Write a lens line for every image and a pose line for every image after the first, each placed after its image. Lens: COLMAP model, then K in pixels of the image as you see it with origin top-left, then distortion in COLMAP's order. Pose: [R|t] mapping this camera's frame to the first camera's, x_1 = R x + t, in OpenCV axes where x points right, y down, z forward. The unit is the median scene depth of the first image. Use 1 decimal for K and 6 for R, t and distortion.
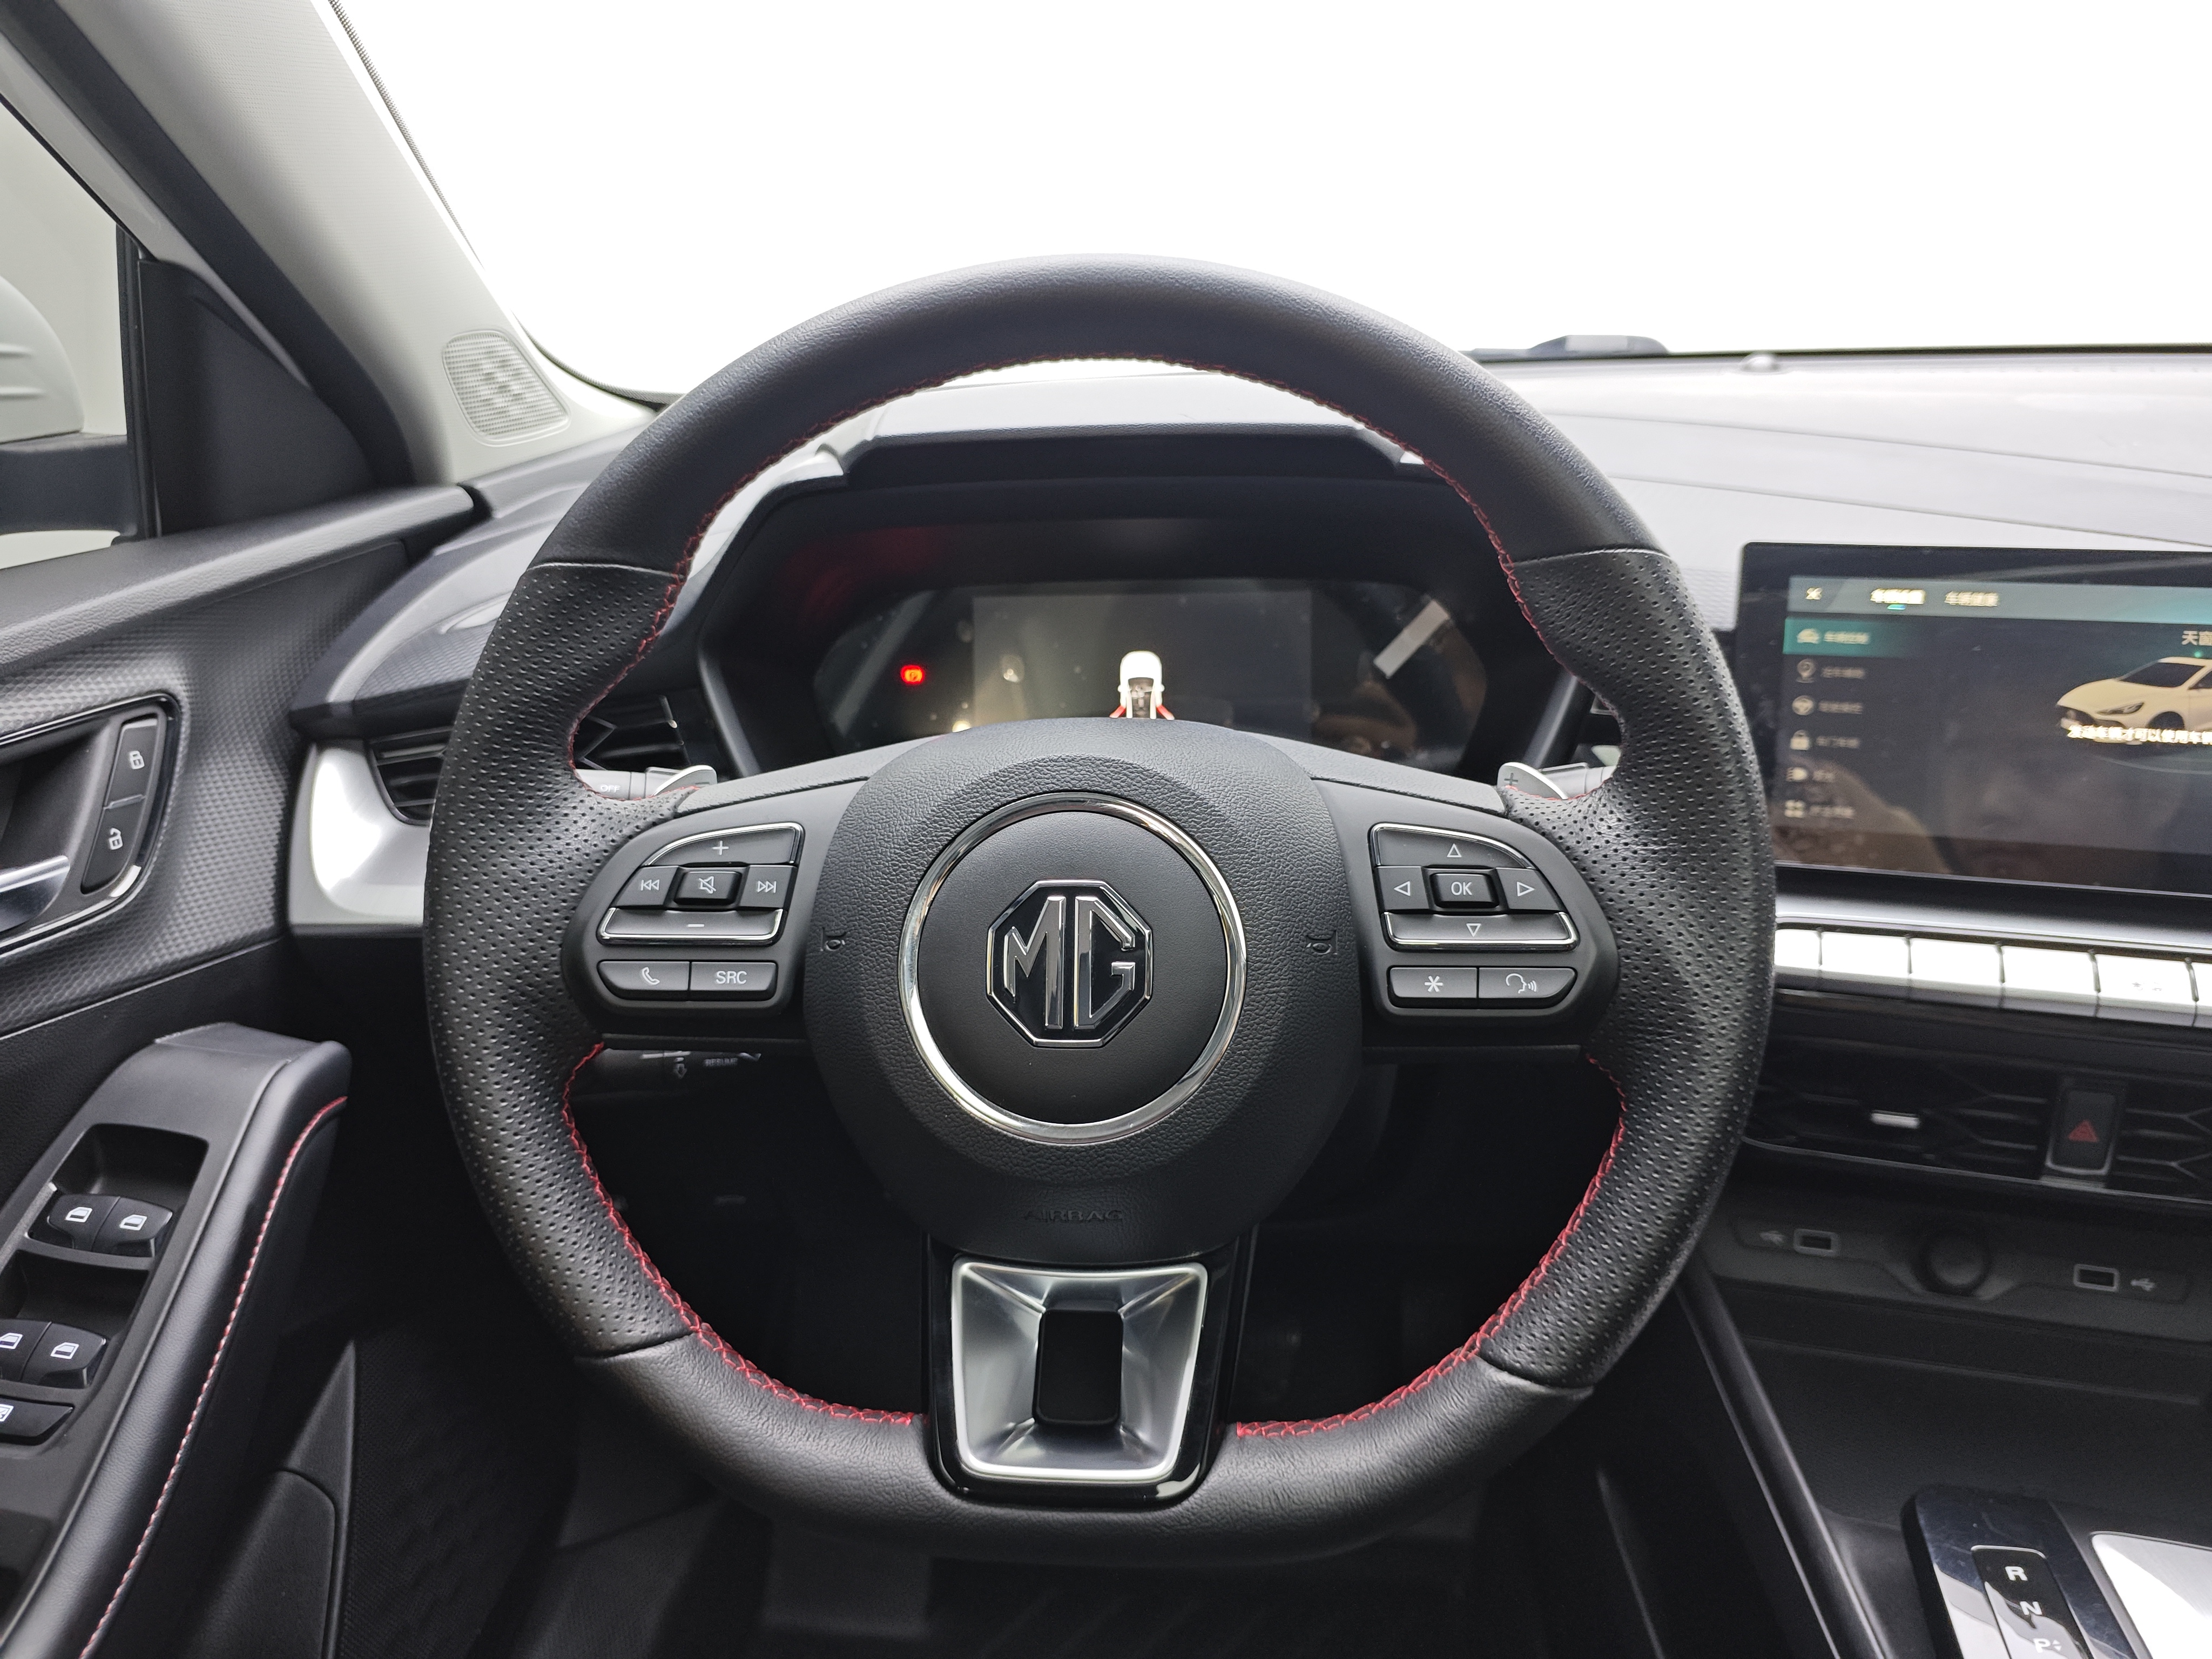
lens RADIAL K [[1564.3, 0, 1106.0], [0, 1564.3, 829.5], [0, 0, 1]] dist [0.046999, -0.088791]
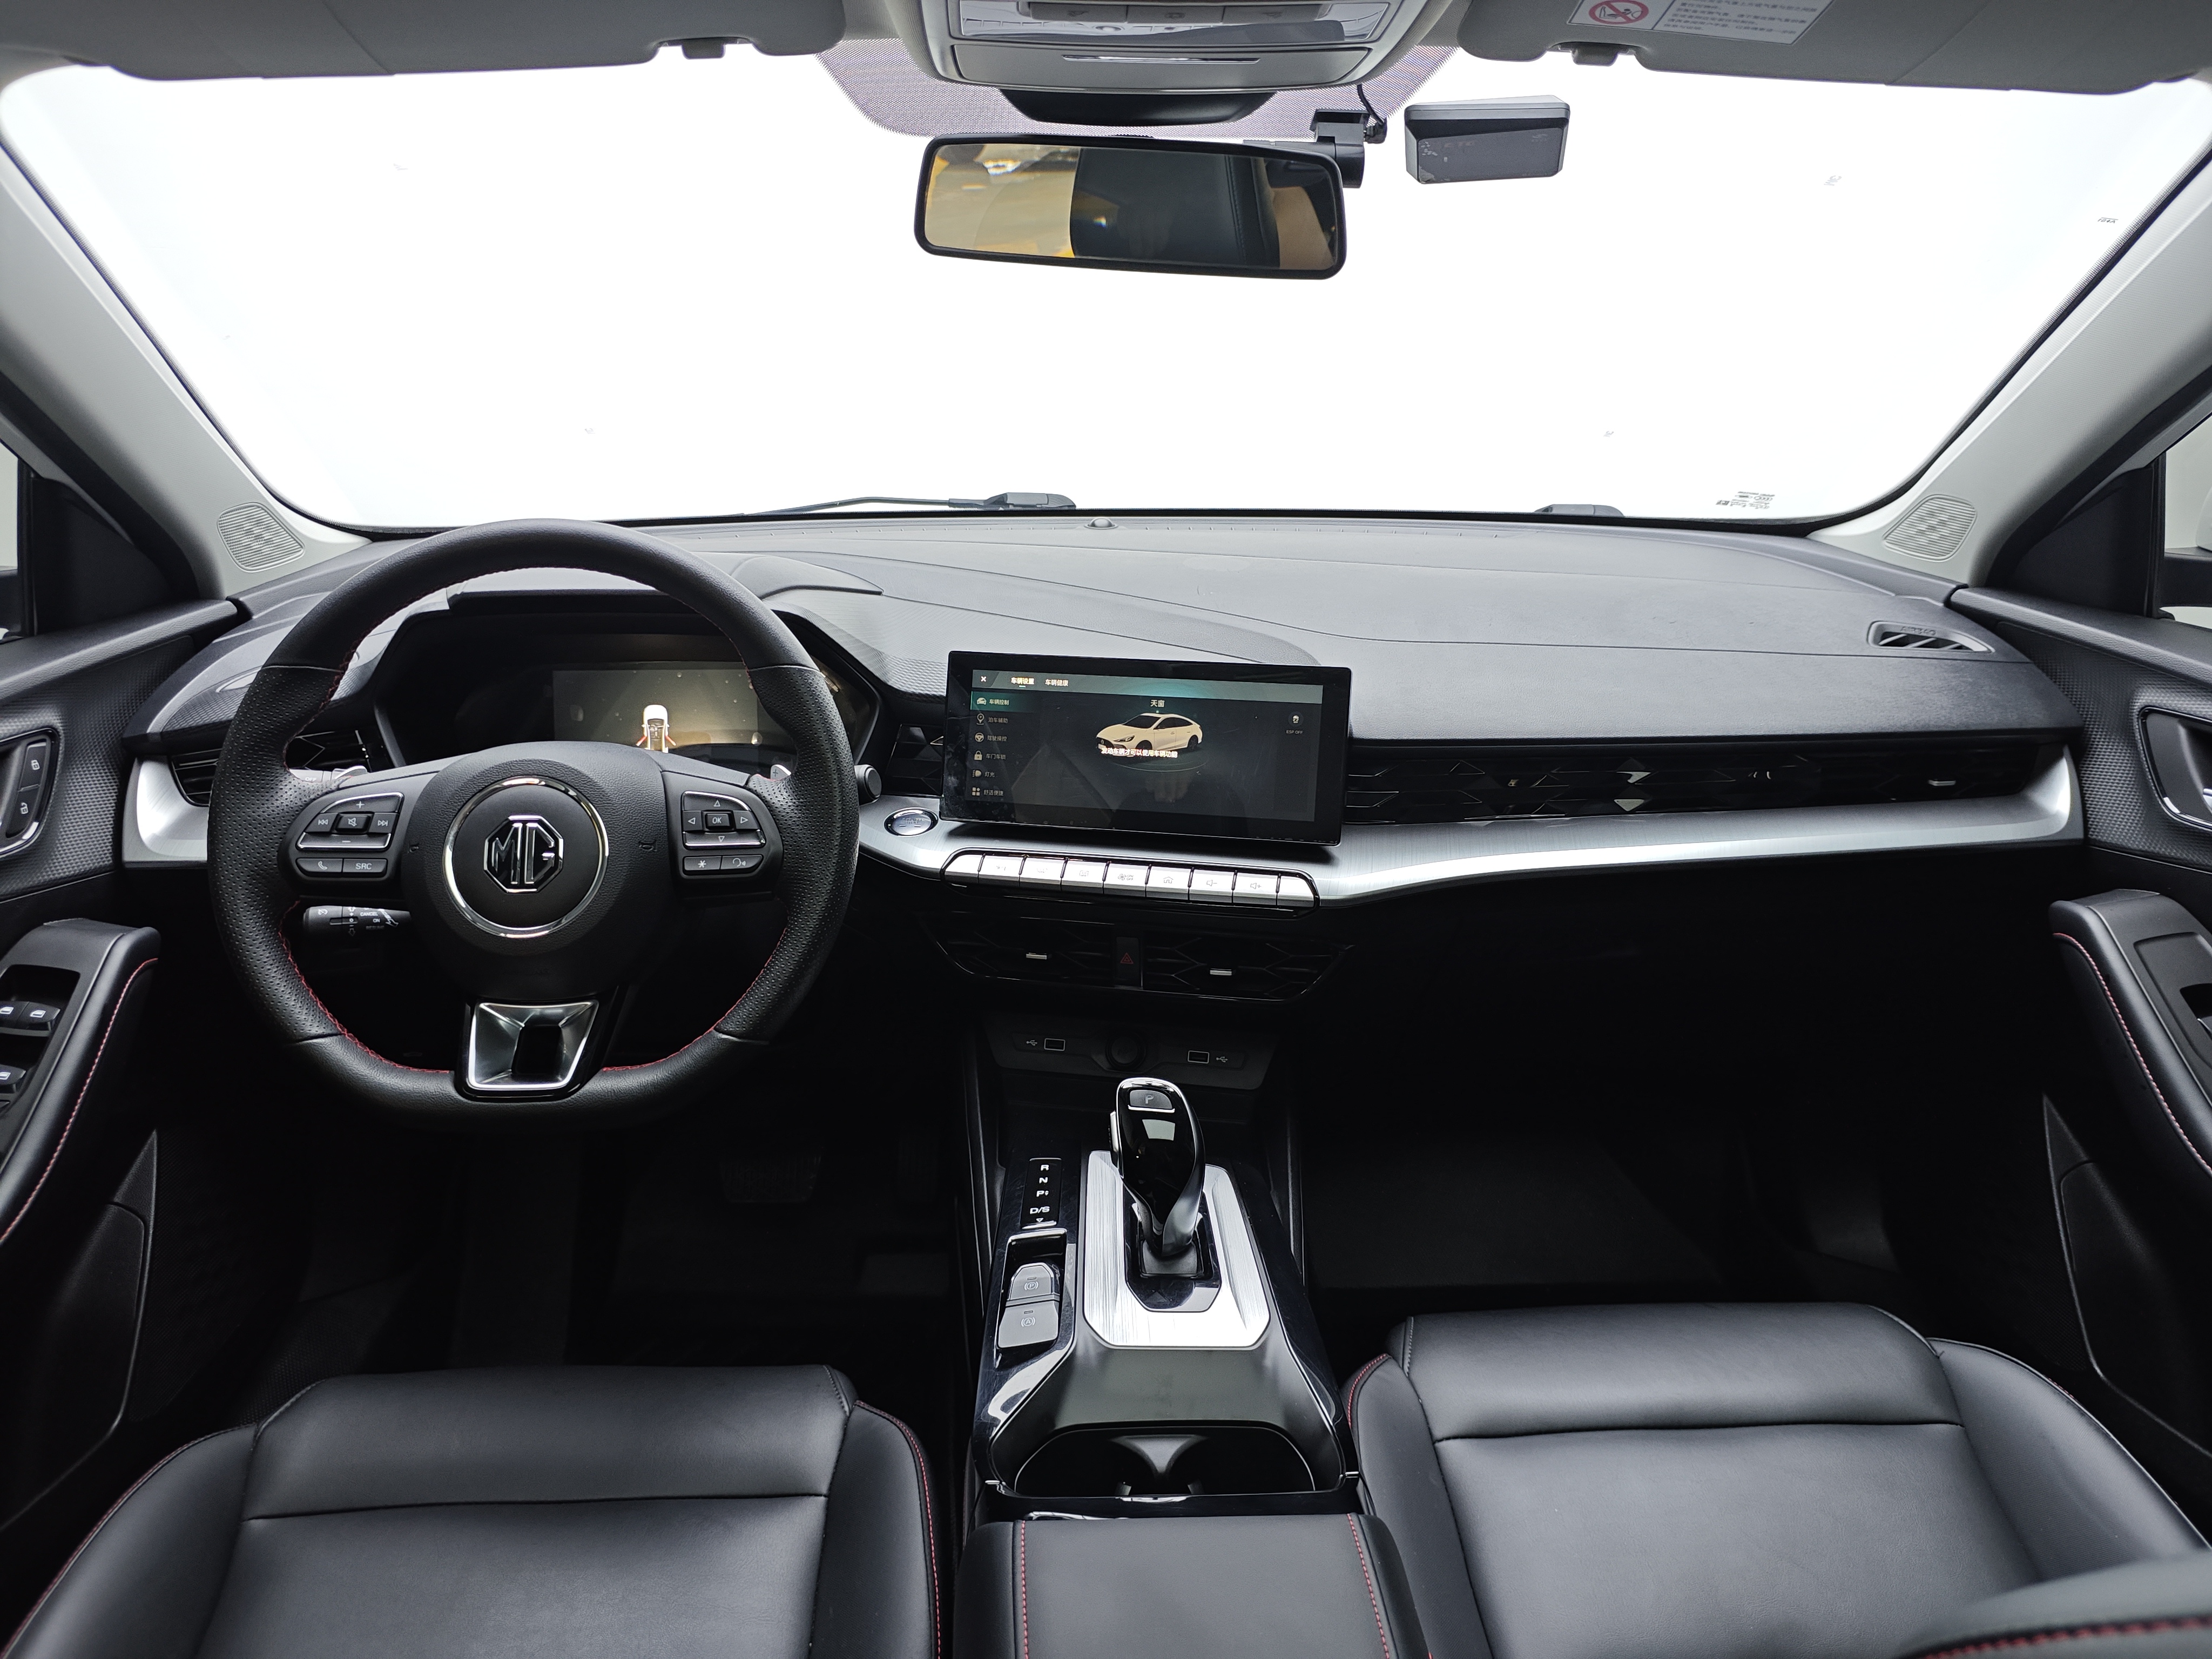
lens RADIAL K [[1521.3, 0, 1106.0], [0, 1521.3, 829.5], [0, 0, 1]] dist [-0.003126, -0.006769]
pose [[0.991409, -0.004869, 0.130704, 0.375416], [0.007342, 0.999803, -0.018448, 0.071952], [-0.130589, 0.019249, 0.991250, -0.891852]]
